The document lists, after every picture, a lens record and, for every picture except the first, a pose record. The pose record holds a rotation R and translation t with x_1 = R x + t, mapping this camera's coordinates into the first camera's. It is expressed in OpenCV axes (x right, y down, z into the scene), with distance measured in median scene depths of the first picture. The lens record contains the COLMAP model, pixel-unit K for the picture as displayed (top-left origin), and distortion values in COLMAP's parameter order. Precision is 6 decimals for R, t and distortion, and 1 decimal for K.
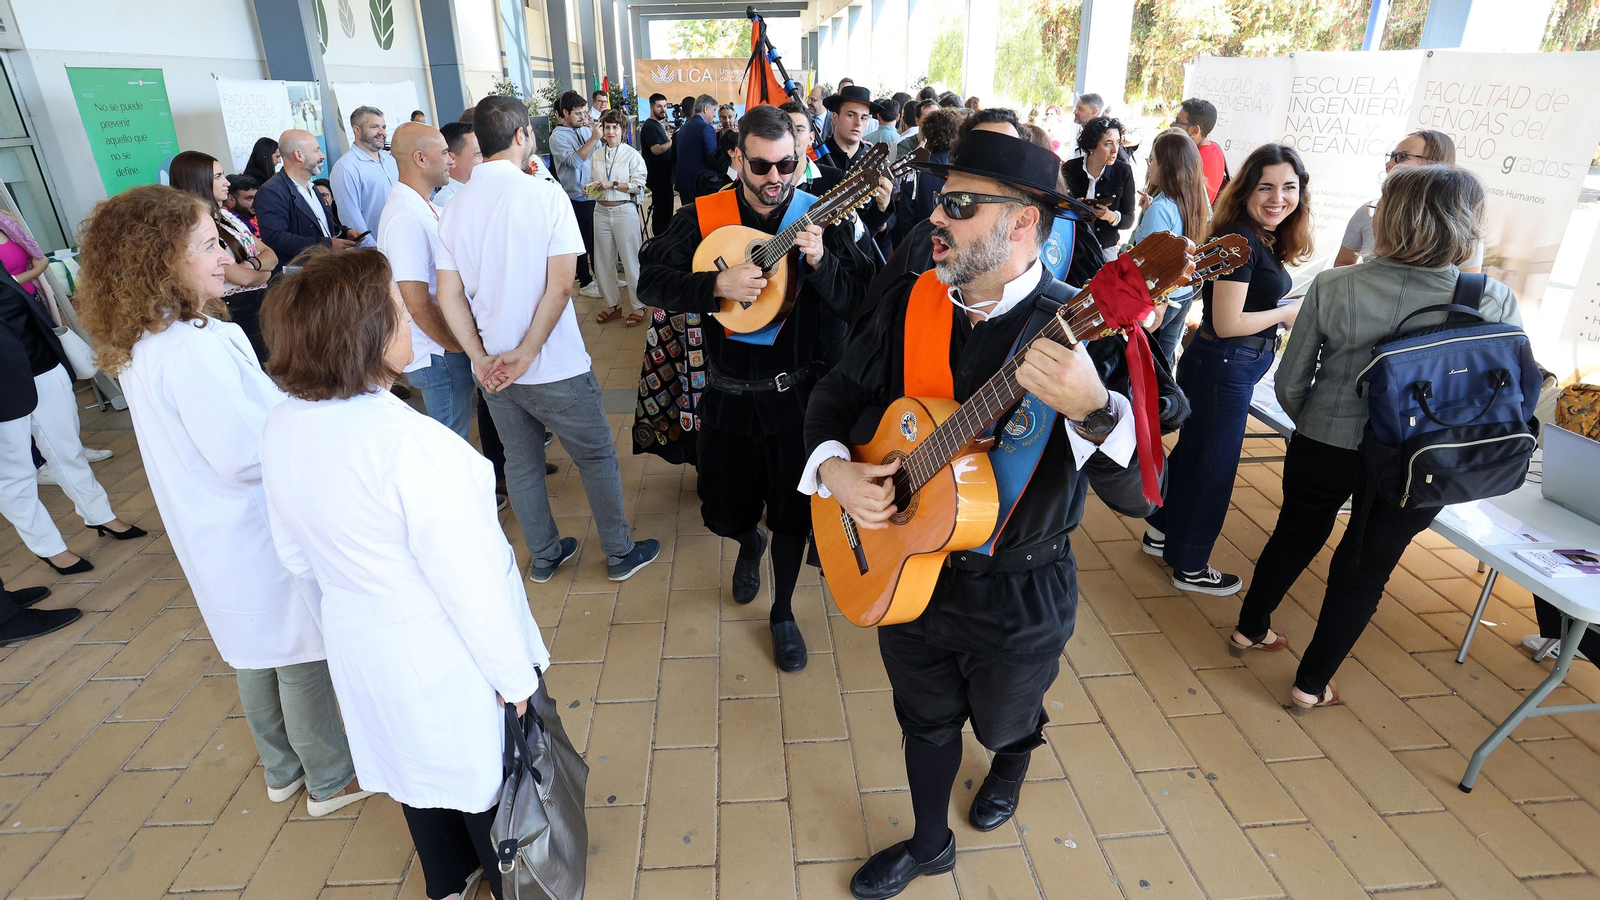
lens RADIAL K [[850.7, 0, 800.0], [0, 850.7, 450.0], [0, 0, 1]] dist [-0.003754, 0.015859]
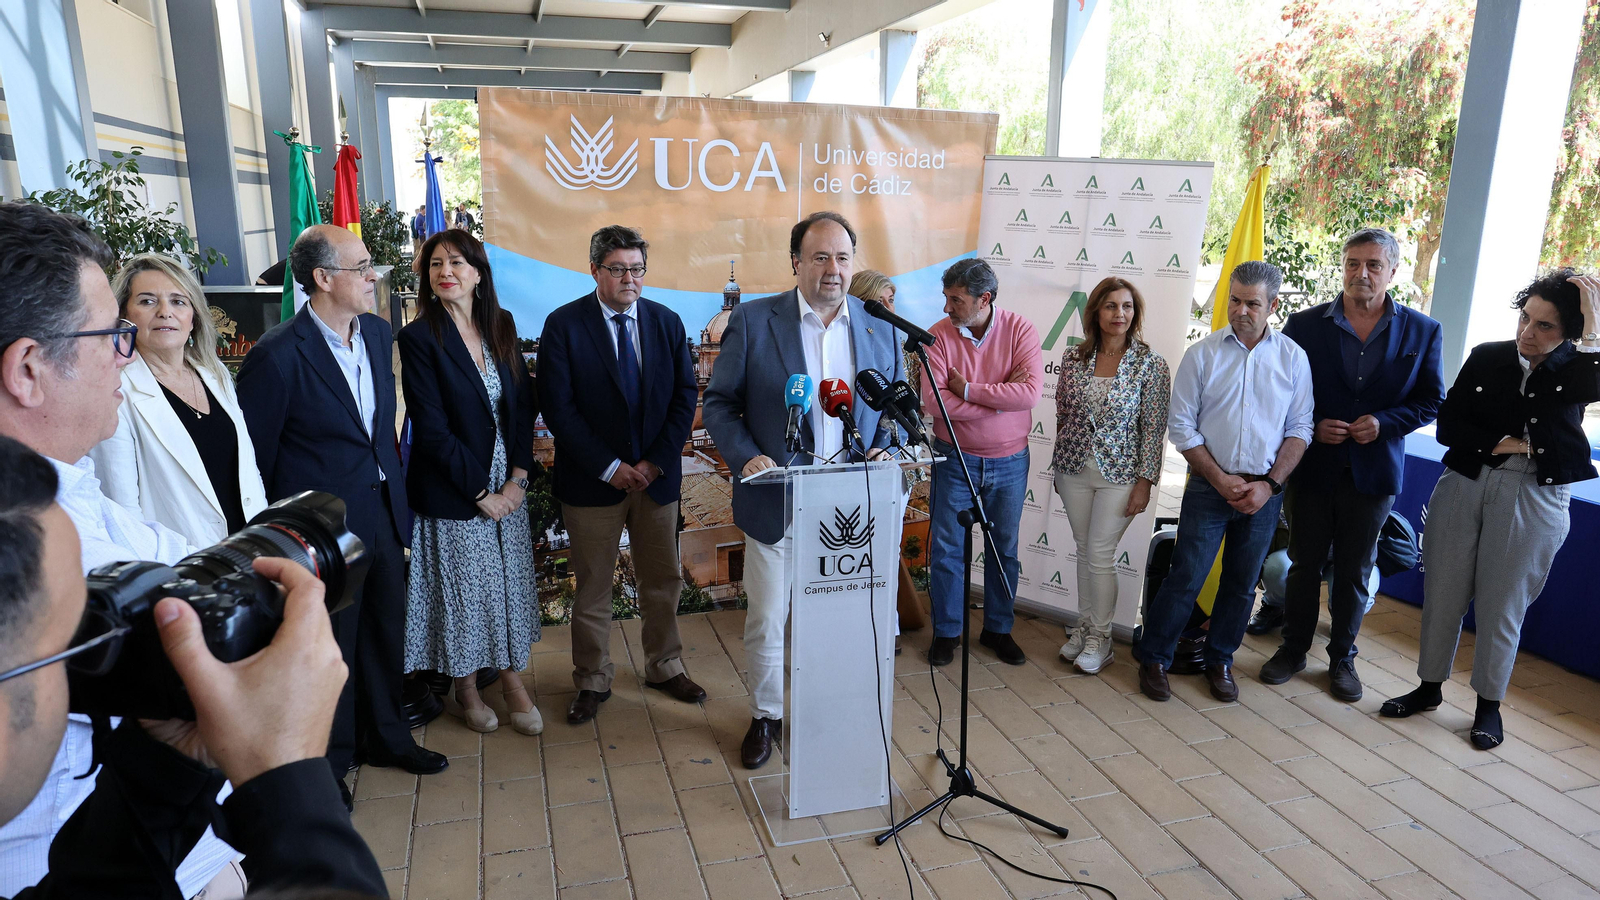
lens RADIAL K [[1066.2, 0, 800.0], [0, 1066.2, 450.0], [0, 0, 1]] dist [-0.003187, 0.000198]
pose [[0.975553, -0.022430, 0.218618, -0.145677], [0.060893, 0.983417, -0.170830, -0.263674], [-0.211161, 0.179966, 0.960741, 0.615861]]
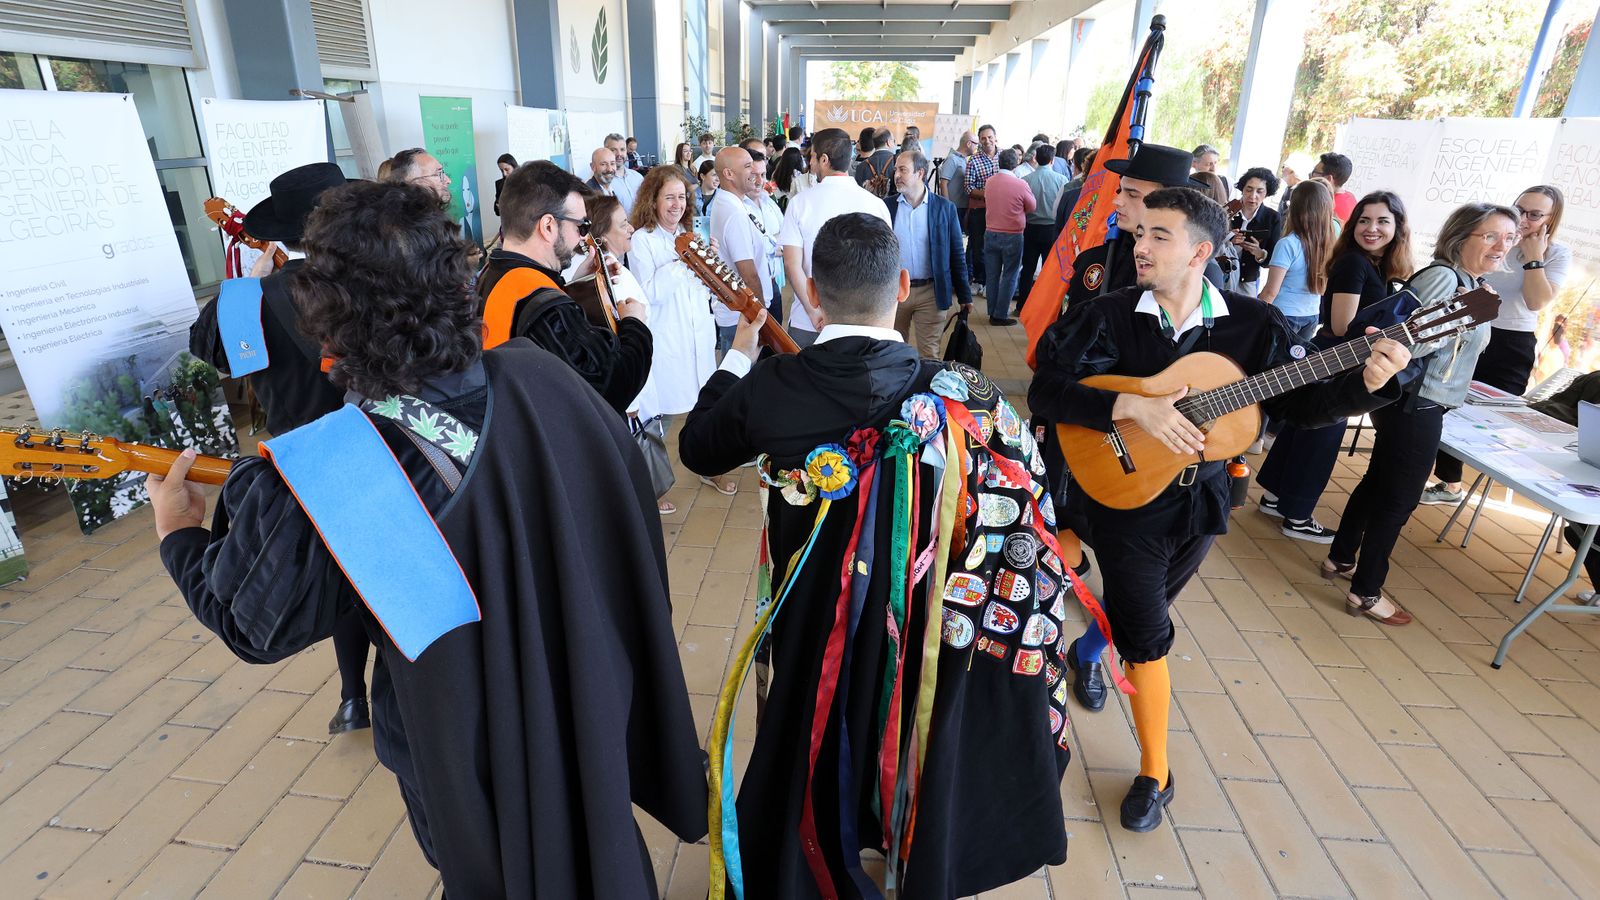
lens RADIAL K [[890.0, 0, 818.3], [0, 890.0, 463.8], [0, 0, 1]] dist [-0.000172, 0.032235]
pose [[0.991460, 0.078880, -0.103856, -0.027634], [-0.083140, 0.995838, -0.037343, 0.040099], [0.100478, 0.045658, 0.993891, -0.094476]]
